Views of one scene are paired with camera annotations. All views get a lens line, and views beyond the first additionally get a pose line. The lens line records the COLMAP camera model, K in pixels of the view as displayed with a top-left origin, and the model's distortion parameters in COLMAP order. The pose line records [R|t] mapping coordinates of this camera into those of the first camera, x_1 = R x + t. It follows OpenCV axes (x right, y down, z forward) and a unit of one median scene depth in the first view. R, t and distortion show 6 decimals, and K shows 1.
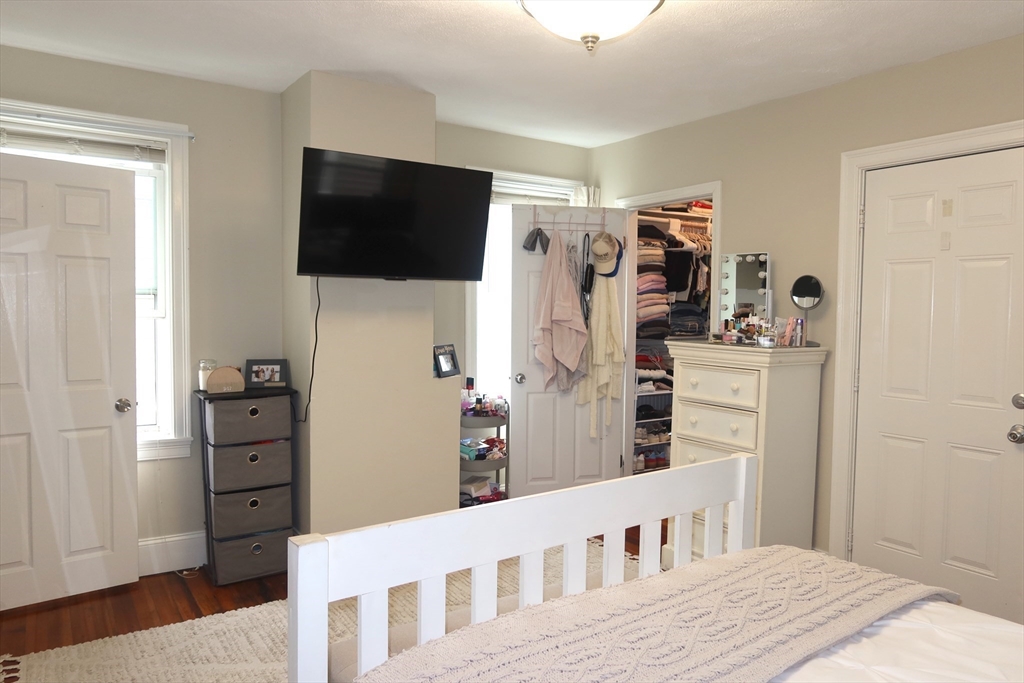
lens RADIAL K [[698.7, 0, 512.0], [0, 698.7, 341.5], [0, 0, 1]] dist [-0.020490, 0.000215]
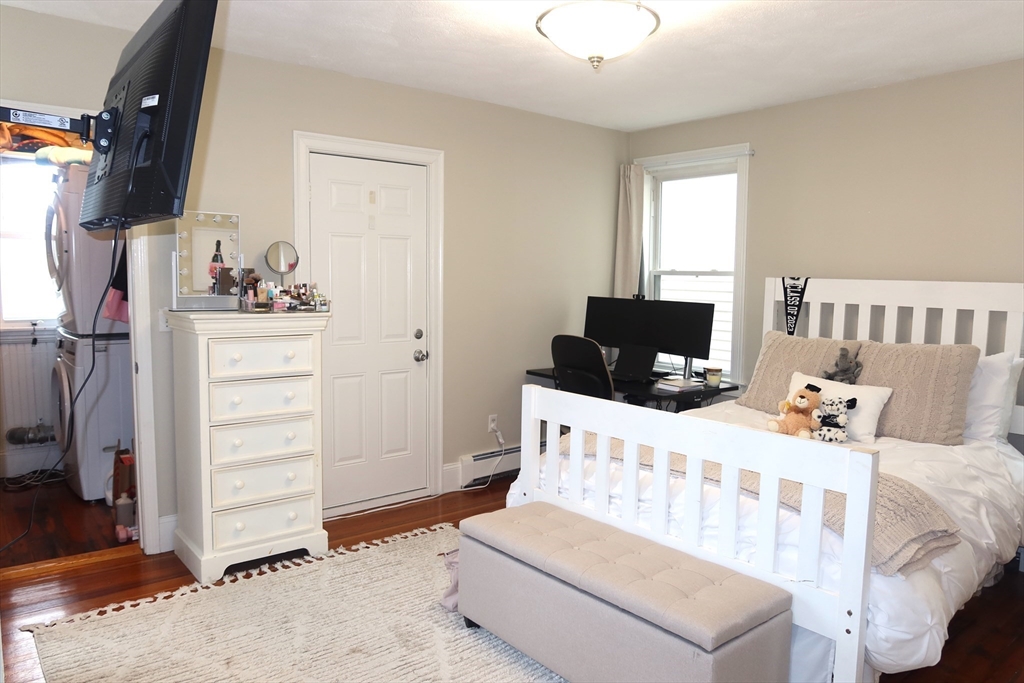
lens RADIAL K [[698.7, 0, 512.0], [0, 698.7, 341.5], [0, 0, 1]] dist [-0.020490, 0.000215]
pose [[-0.071071, -0.110566, 0.991324, -0.693559], [0.031576, 0.993090, 0.113027, -0.055836], [-0.996971, 0.039335, -0.067089, 0.766947]]
